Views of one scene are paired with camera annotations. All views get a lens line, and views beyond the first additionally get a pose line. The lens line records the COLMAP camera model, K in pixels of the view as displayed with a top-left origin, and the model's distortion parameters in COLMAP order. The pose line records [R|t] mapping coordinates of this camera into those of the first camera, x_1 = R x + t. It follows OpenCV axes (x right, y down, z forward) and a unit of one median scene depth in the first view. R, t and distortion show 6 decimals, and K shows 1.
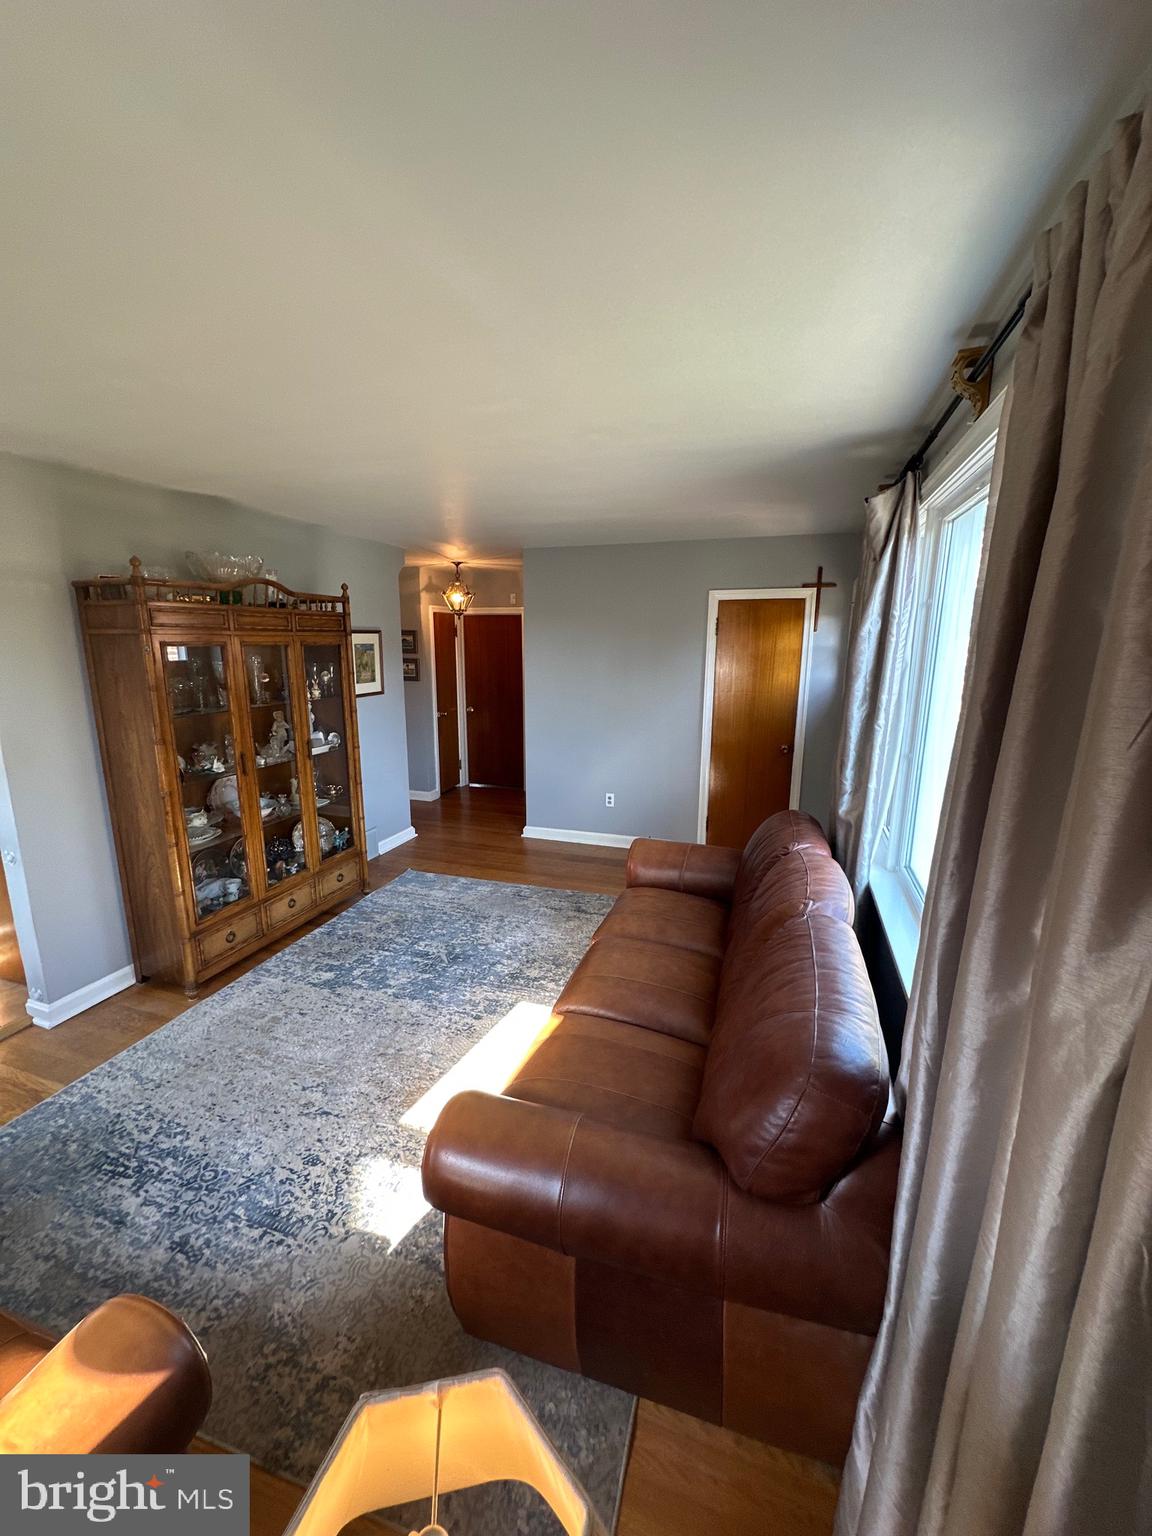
lens RADIAL K [[613.9, 0, 576.0], [0, 613.9, 768.0], [0, 0, 1]] dist [-0.004103, 0.000735]
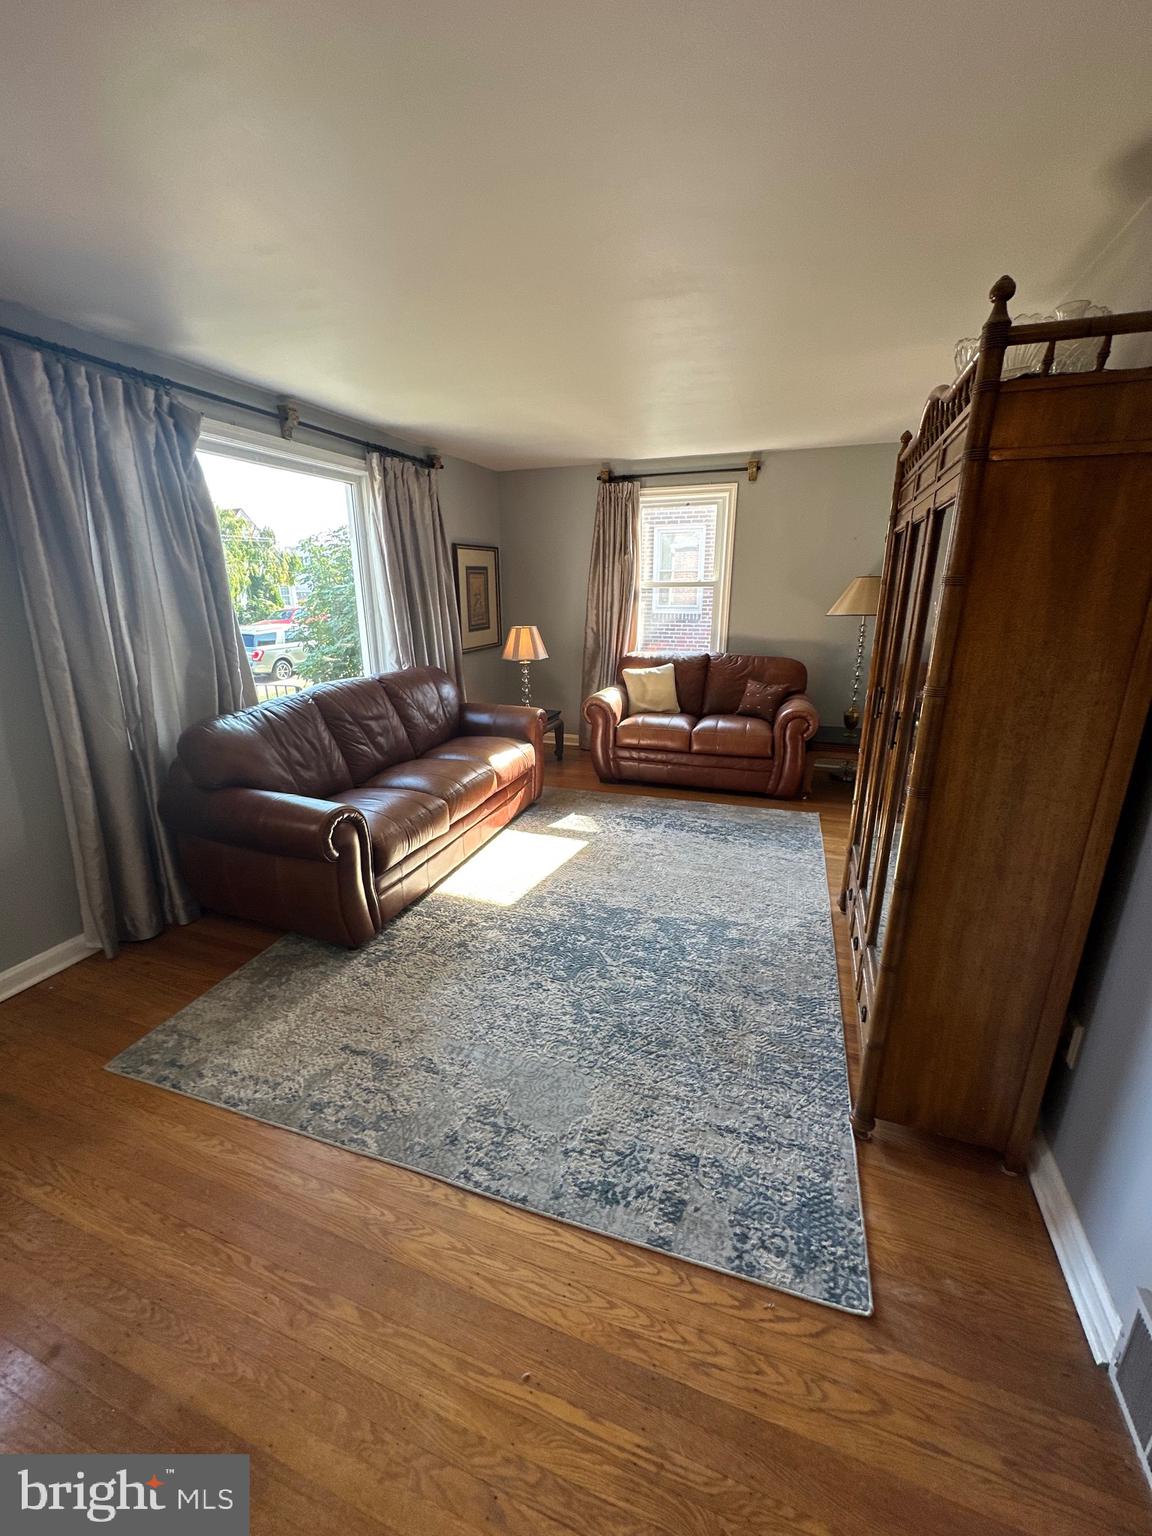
lens RADIAL K [[613.9, 0, 576.0], [0, 613.9, 768.0], [0, 0, 1]] dist [-0.004103, 0.000735]
pose [[-0.999556, -0.007136, 0.028939, -0.206982], [0.007596, 0.877857, 0.478863, -0.275821], [-0.028821, 0.478870, -0.877413, 1.638927]]
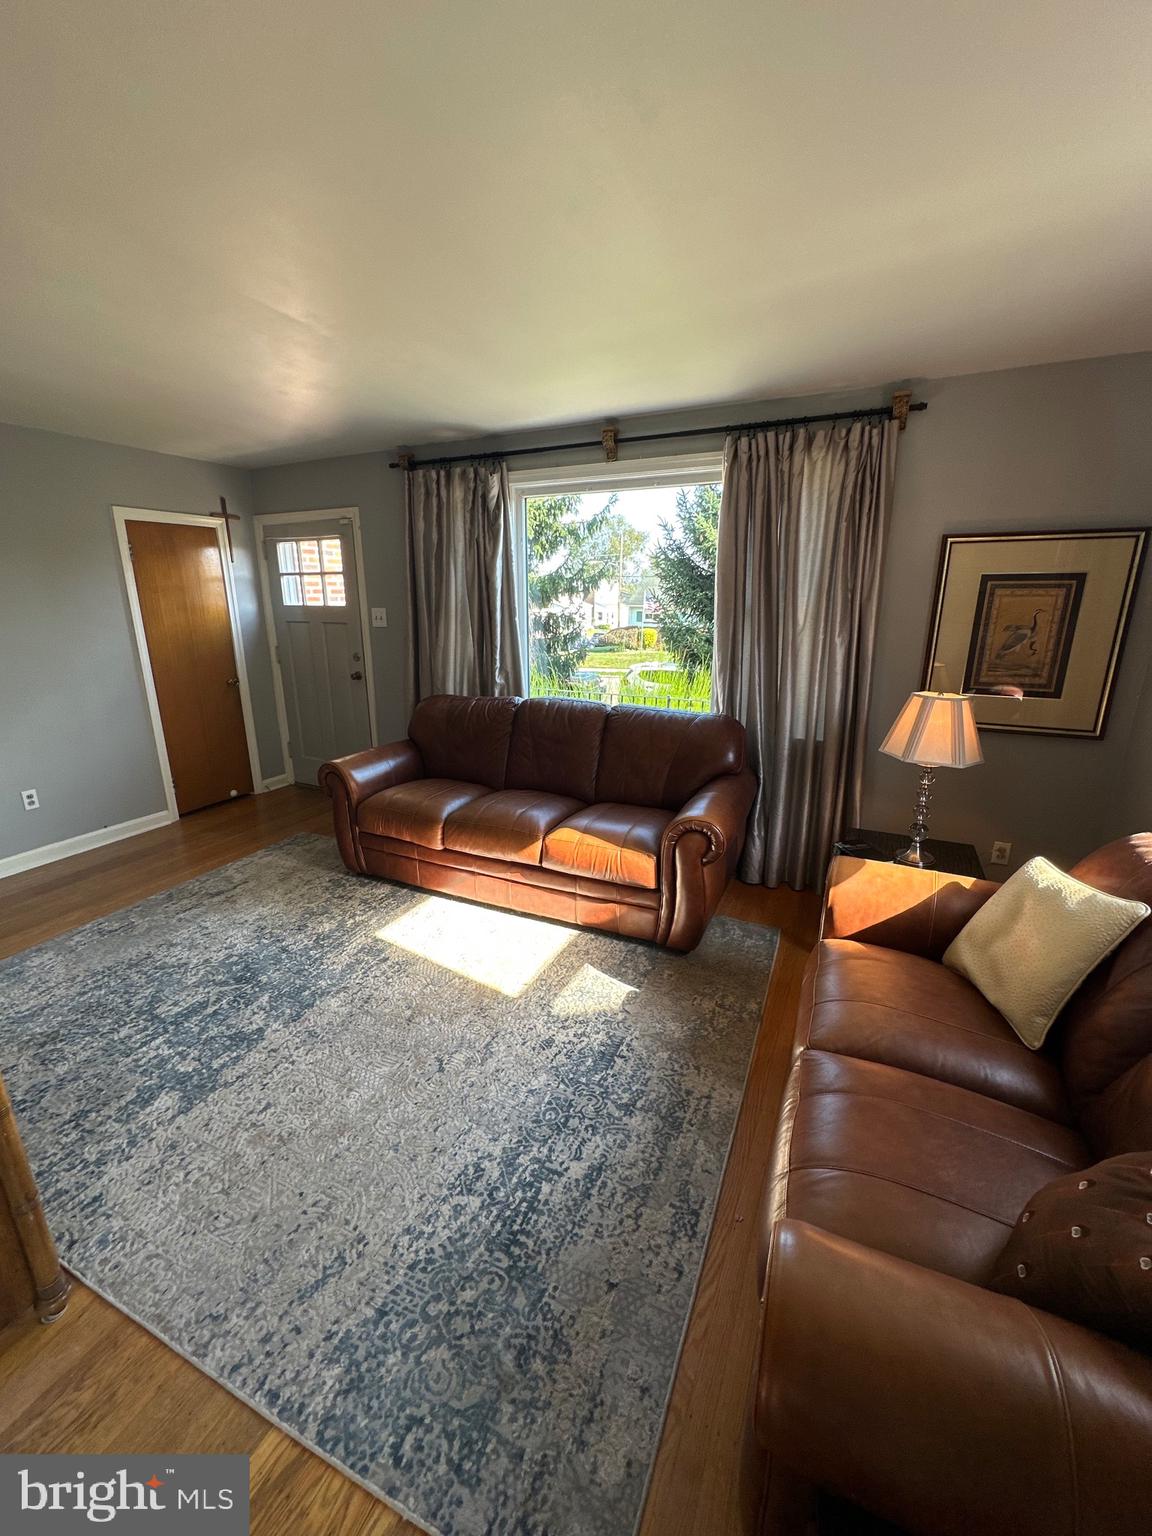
lens RADIAL K [[616.2, 0, 572.3], [0, 616.2, 766.7], [0, 0, 1]] dist [-0.000217, 0.000248]
pose [[0.131492, -0.270742, 0.953629, -0.843150], [0.203542, 0.948859, 0.241323, -0.043189], [-0.970196, 0.162372, 0.179874, 0.438872]]
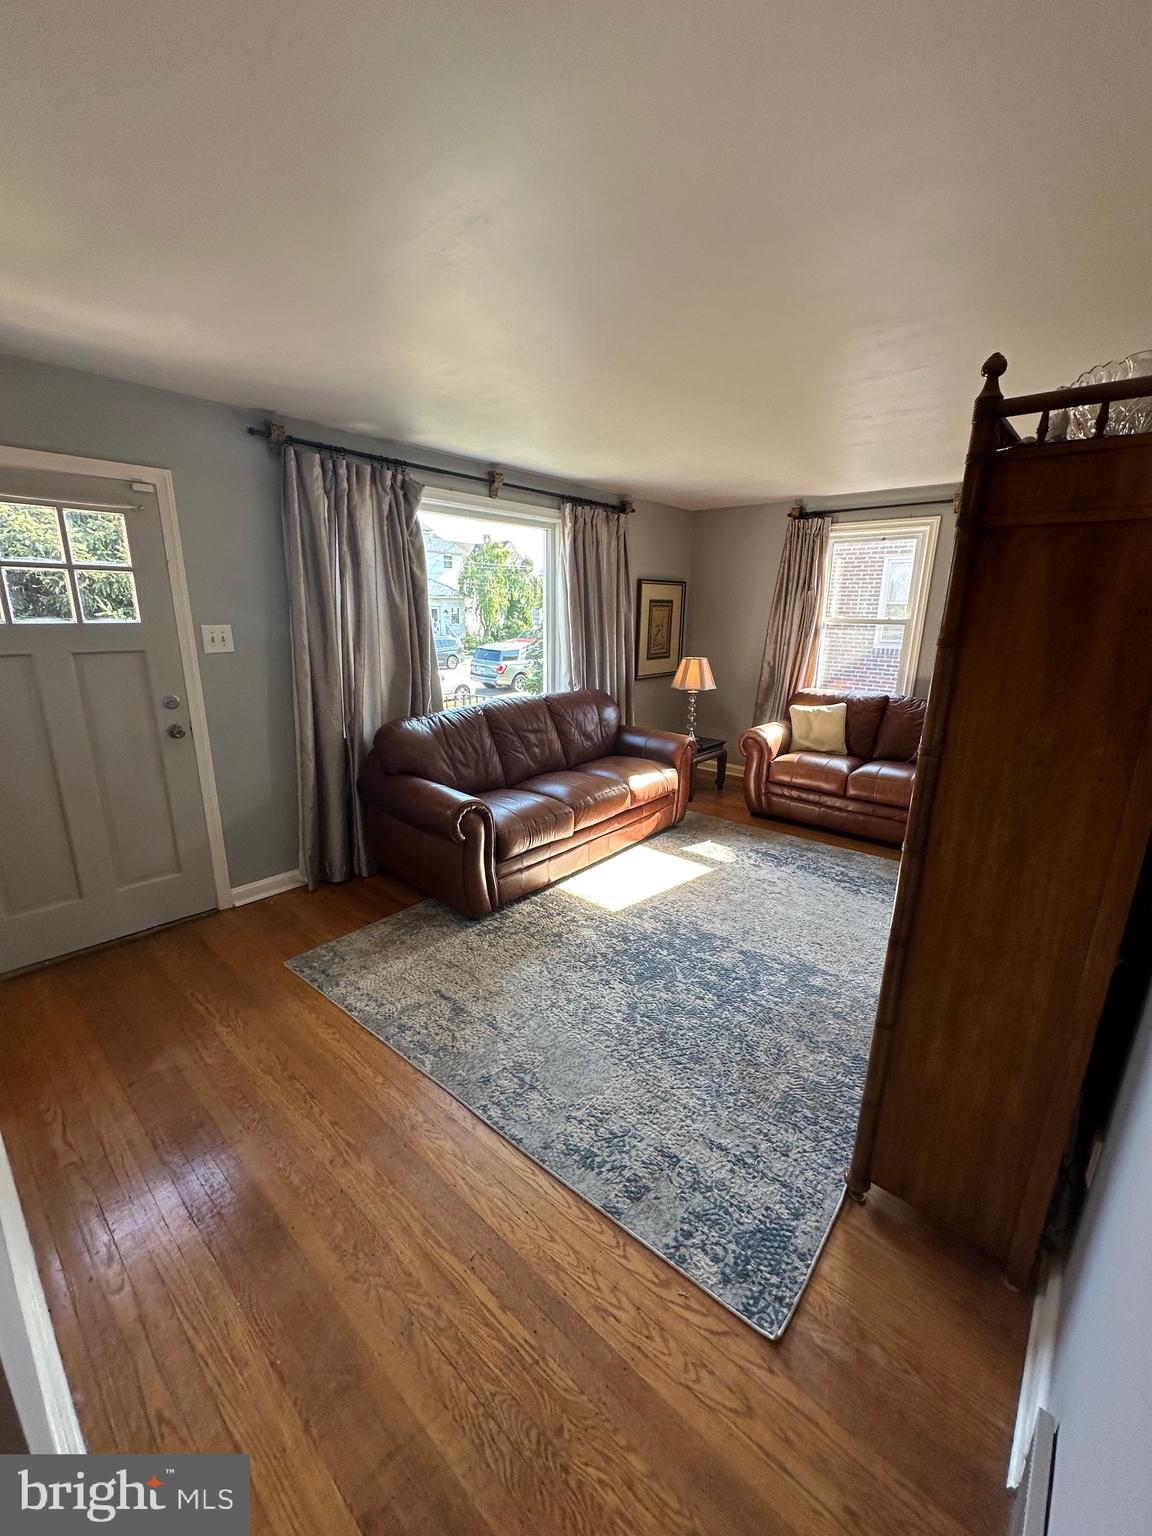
lens RADIAL K [[613.9, 0, 576.0], [0, 613.9, 768.0], [0, 0, 1]] dist [-0.004103, 0.000735]
pose [[-0.919870, -0.115221, 0.374919, -0.379995], [0.063524, 0.899494, 0.432291, -0.306330], [-0.387046, 0.421467, -0.820098, 1.683729]]
